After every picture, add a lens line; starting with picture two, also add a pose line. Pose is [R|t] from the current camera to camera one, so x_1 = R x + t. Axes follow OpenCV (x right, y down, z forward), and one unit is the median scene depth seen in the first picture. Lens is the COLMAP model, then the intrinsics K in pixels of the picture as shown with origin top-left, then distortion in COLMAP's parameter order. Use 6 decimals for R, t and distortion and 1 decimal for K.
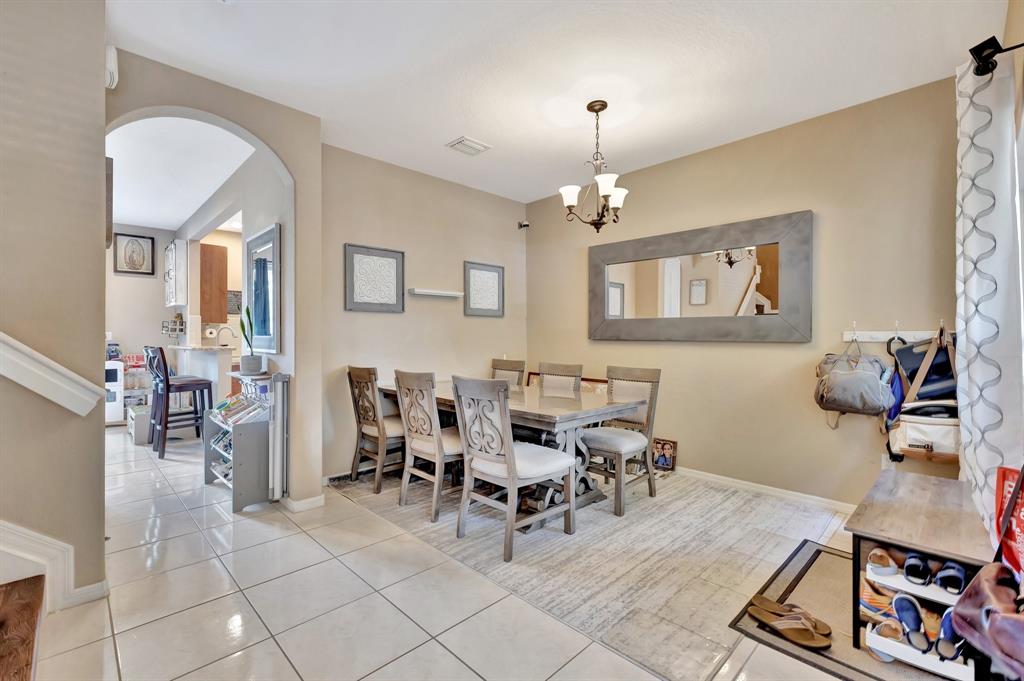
lens RADIAL K [[443.6, 0, 498.3], [0, 443.6, 339.5], [0, 0, 1]] dist [0.003404, -0.000968]
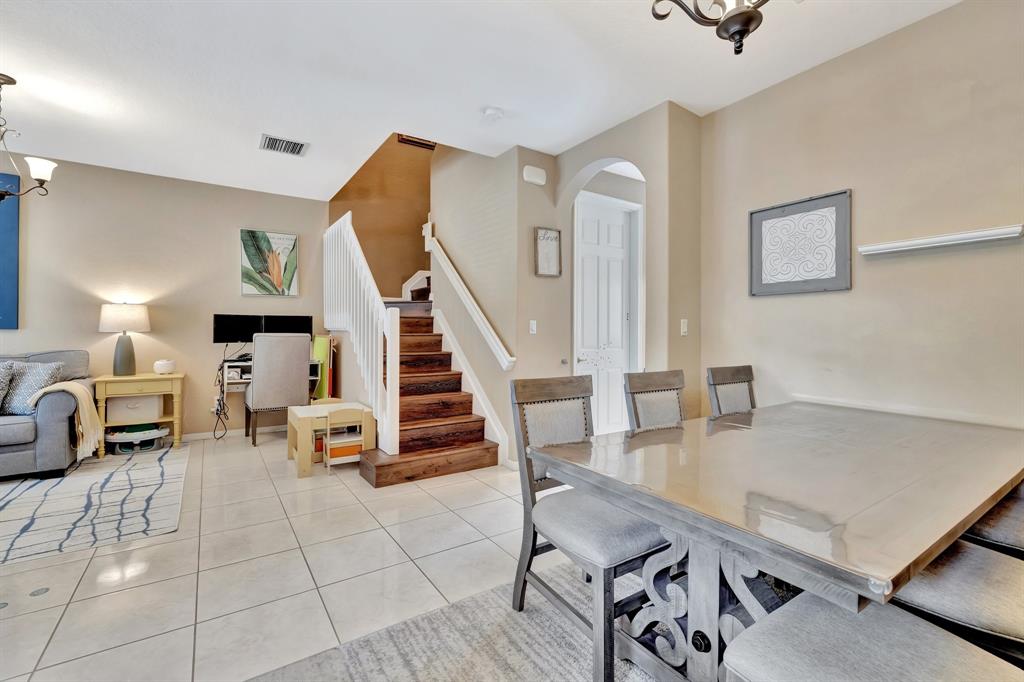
lens RADIAL K [[443.6, 0, 510.6], [0, 443.6, 334.4], [0, 0, 1]] dist [0.003404, -0.000968]
pose [[-0.169841, 0.002601, -0.985468, 0.590032], [-0.011315, 0.999925, 0.004589, 0.004455], [0.985407, 0.011930, -0.169799, 0.821185]]
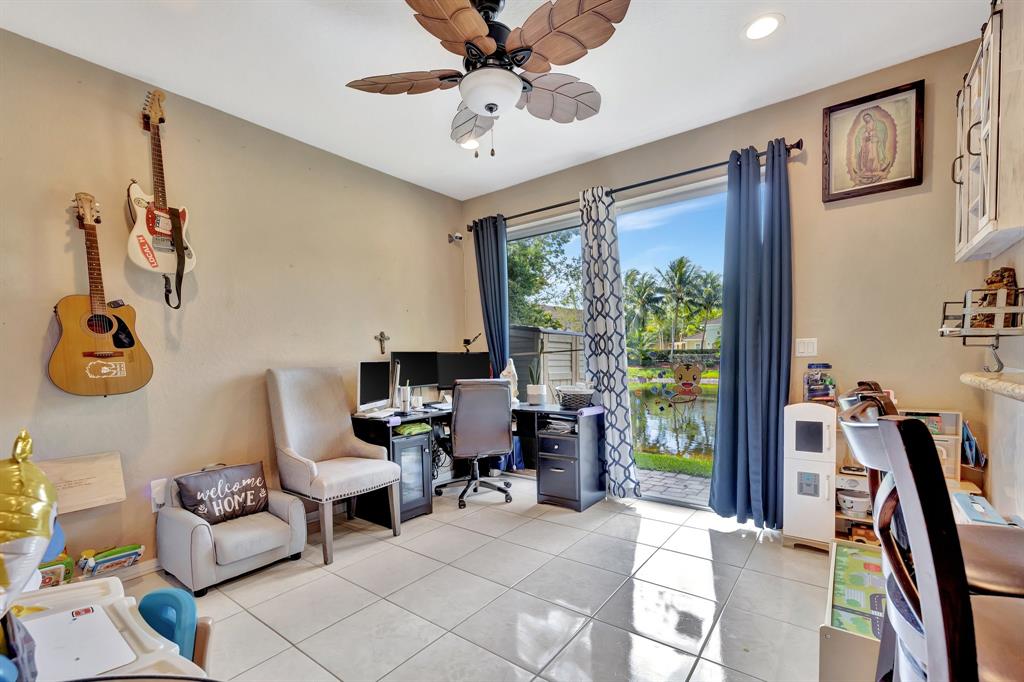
lens RADIAL K [[443.6, 0, 506.5], [0, 443.6, 378.3], [0, 0, 1]] dist [0.003404, -0.000968]
pose [[0.150635, 0.041508, -0.987718, -0.888783], [0.018181, 0.998833, 0.044748, -0.003448], [0.988422, -0.024698, 0.149704, 1.173189]]
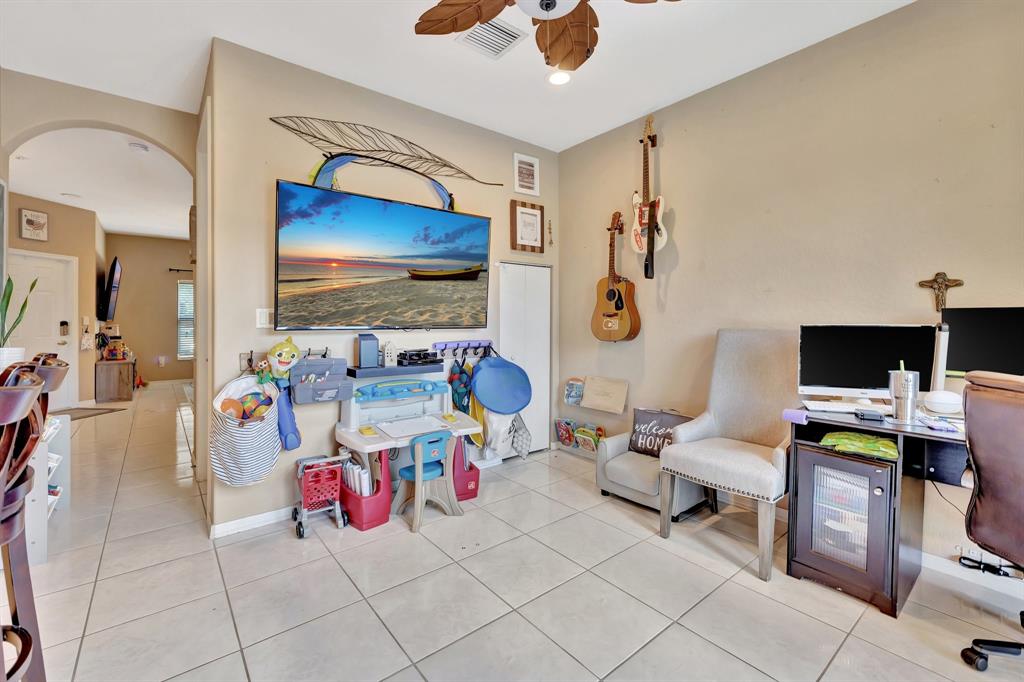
lens RADIAL K [[443.6, 0, 507.7], [0, 443.6, 323.6], [0, 0, 1]] dist [0.003404, -0.000968]
pose [[-0.995328, -0.003047, 0.096506, -1.531487], [-0.002315, 0.999968, 0.007703, -0.007422], [-0.096526, 0.007444, -0.995303, 1.750273]]
